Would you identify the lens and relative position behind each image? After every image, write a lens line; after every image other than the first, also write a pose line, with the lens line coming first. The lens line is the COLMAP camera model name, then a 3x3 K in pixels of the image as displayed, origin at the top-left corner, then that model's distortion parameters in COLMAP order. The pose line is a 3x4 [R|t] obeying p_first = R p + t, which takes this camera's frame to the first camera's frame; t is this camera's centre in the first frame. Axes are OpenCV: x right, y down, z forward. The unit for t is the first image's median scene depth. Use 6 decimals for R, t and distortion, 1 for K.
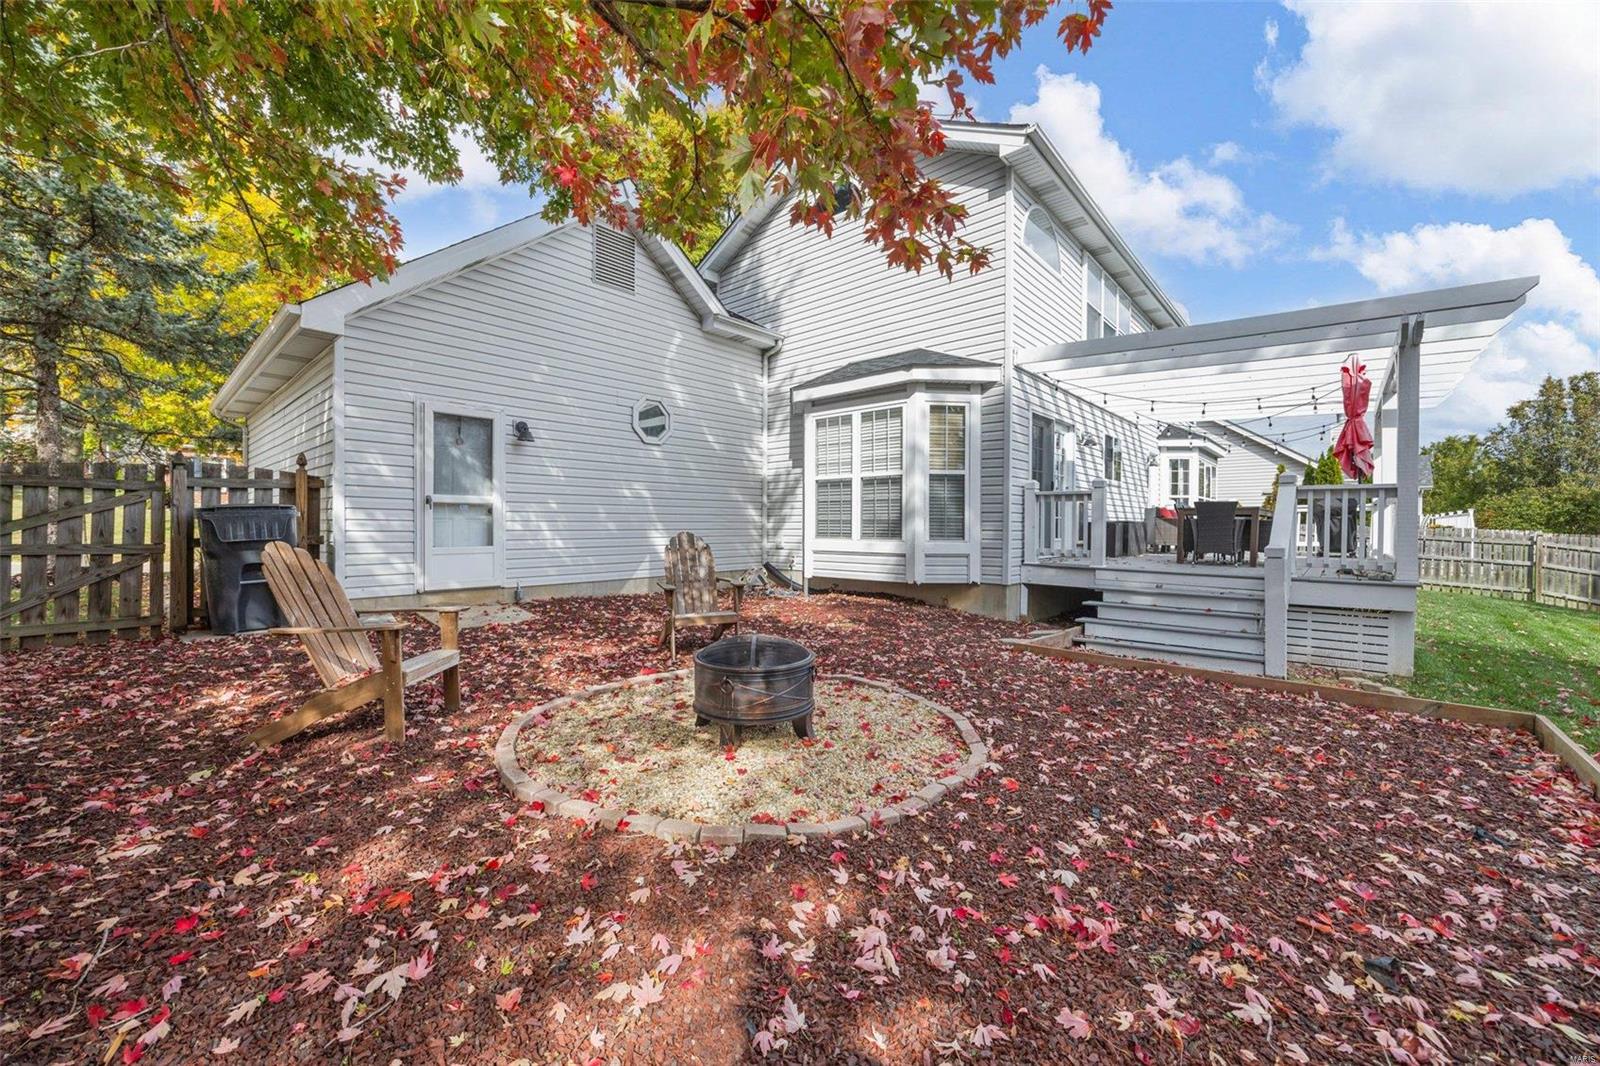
lens RADIAL K [[611.0, 0, 800.0], [0, 611.0, 533.0], [0, 0, 1]] dist [-0.000407, 0.000005]
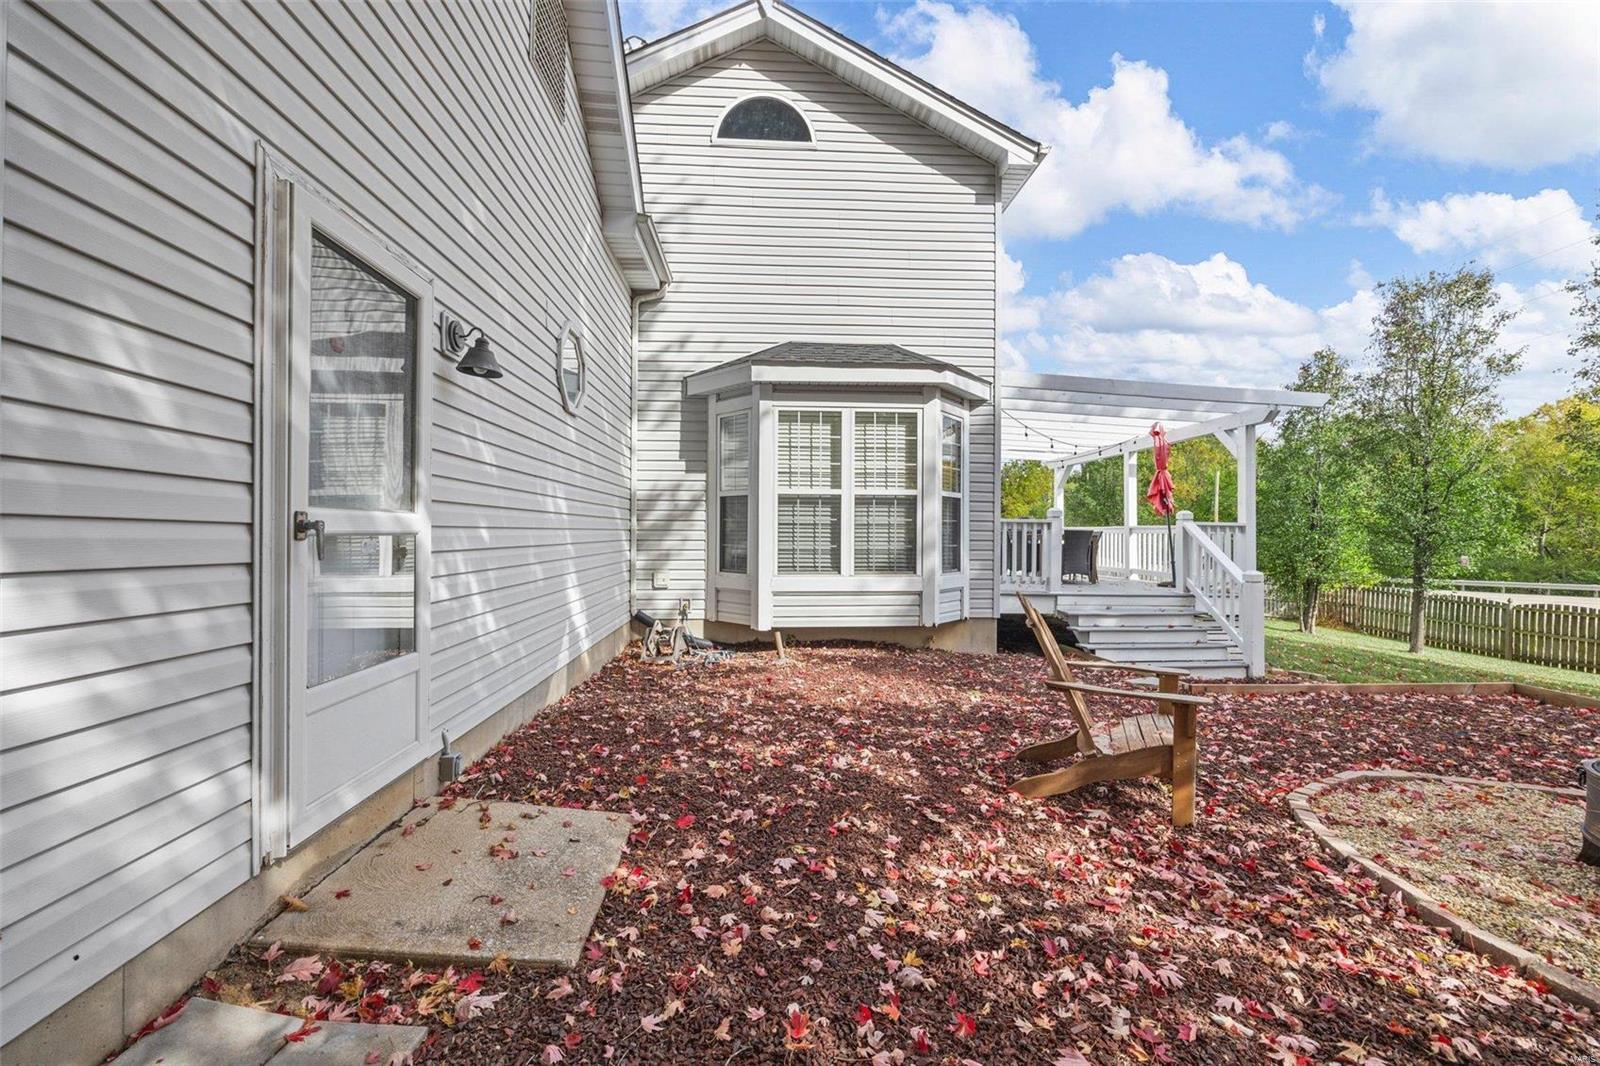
lens RADIAL K [[623.9, 0, 800.0], [0, 623.9, 533.0], [0, 0, 1]] dist [-0.000484, 0.000565]
pose [[0.699796, -0.000187, 0.714343, -0.515278], [0.007731, 0.999943, -0.007311, -0.037213], [-0.714301, 0.010639, 0.699758, 0.496512]]
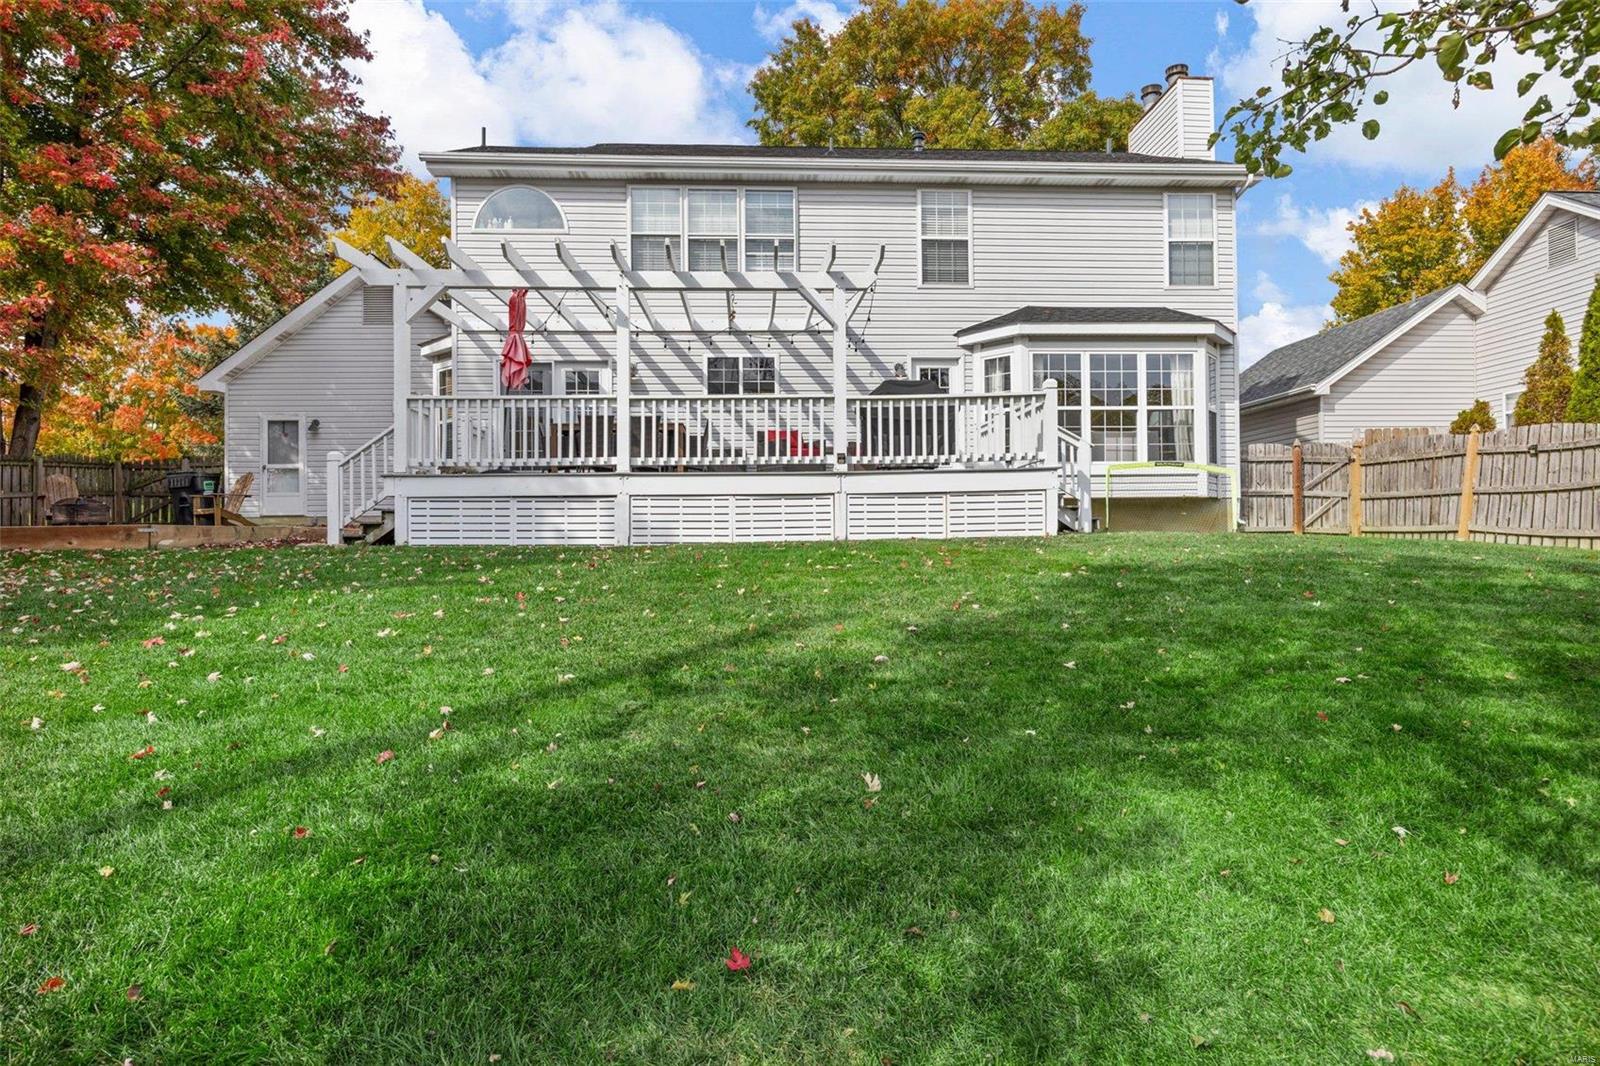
lens RADIAL K [[856.3, 0, 800.0], [0, 856.3, 533.0], [0, 0, 1]] dist [-0.002745, -0.001259]
pose [[0.707202, -0.016158, -0.706827, 1.911960], [0.005845, 0.999838, -0.017008, 0.160565], [0.706987, 0.007897, 0.707182, 0.235110]]
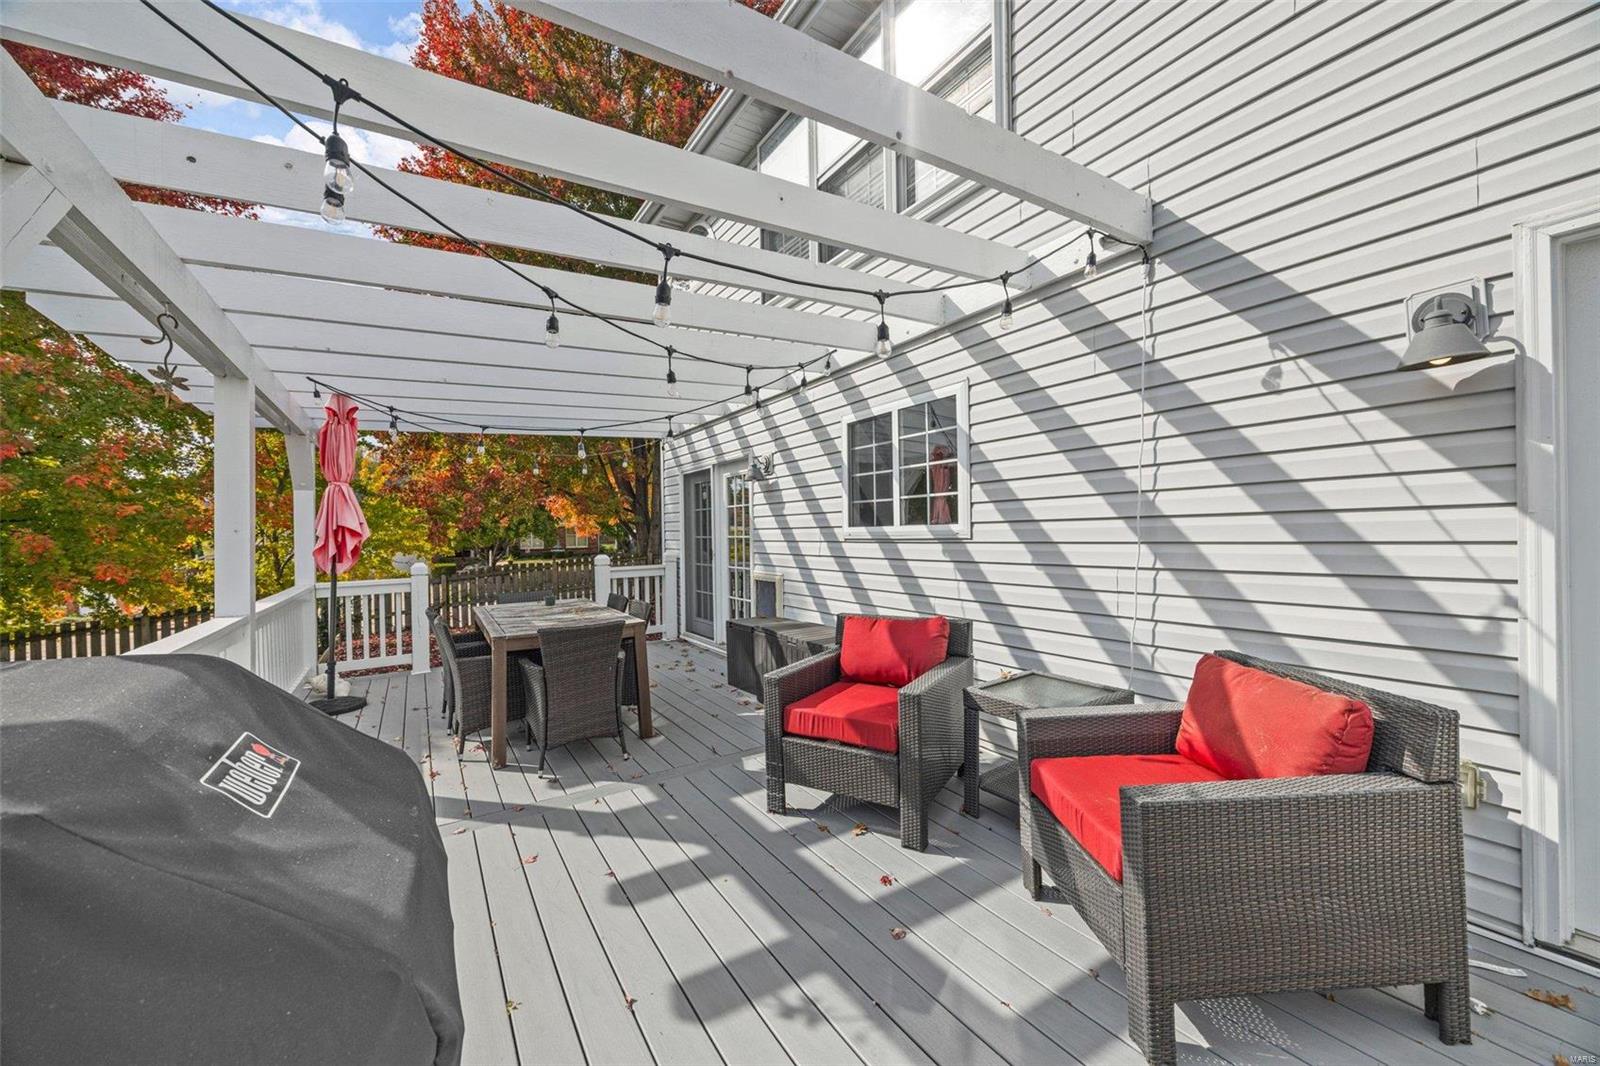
lens RADIAL K [[611.0, 0, 800.0], [0, 611.0, 533.0], [0, 0, 1]] dist [-0.000407, 0.000005]
pose [[-0.269625, -0.004492, -0.962955, 1.162732], [-0.000500, 0.999990, -0.004525, -0.106029], [0.962965, -0.000739, -0.269624, 1.374264]]
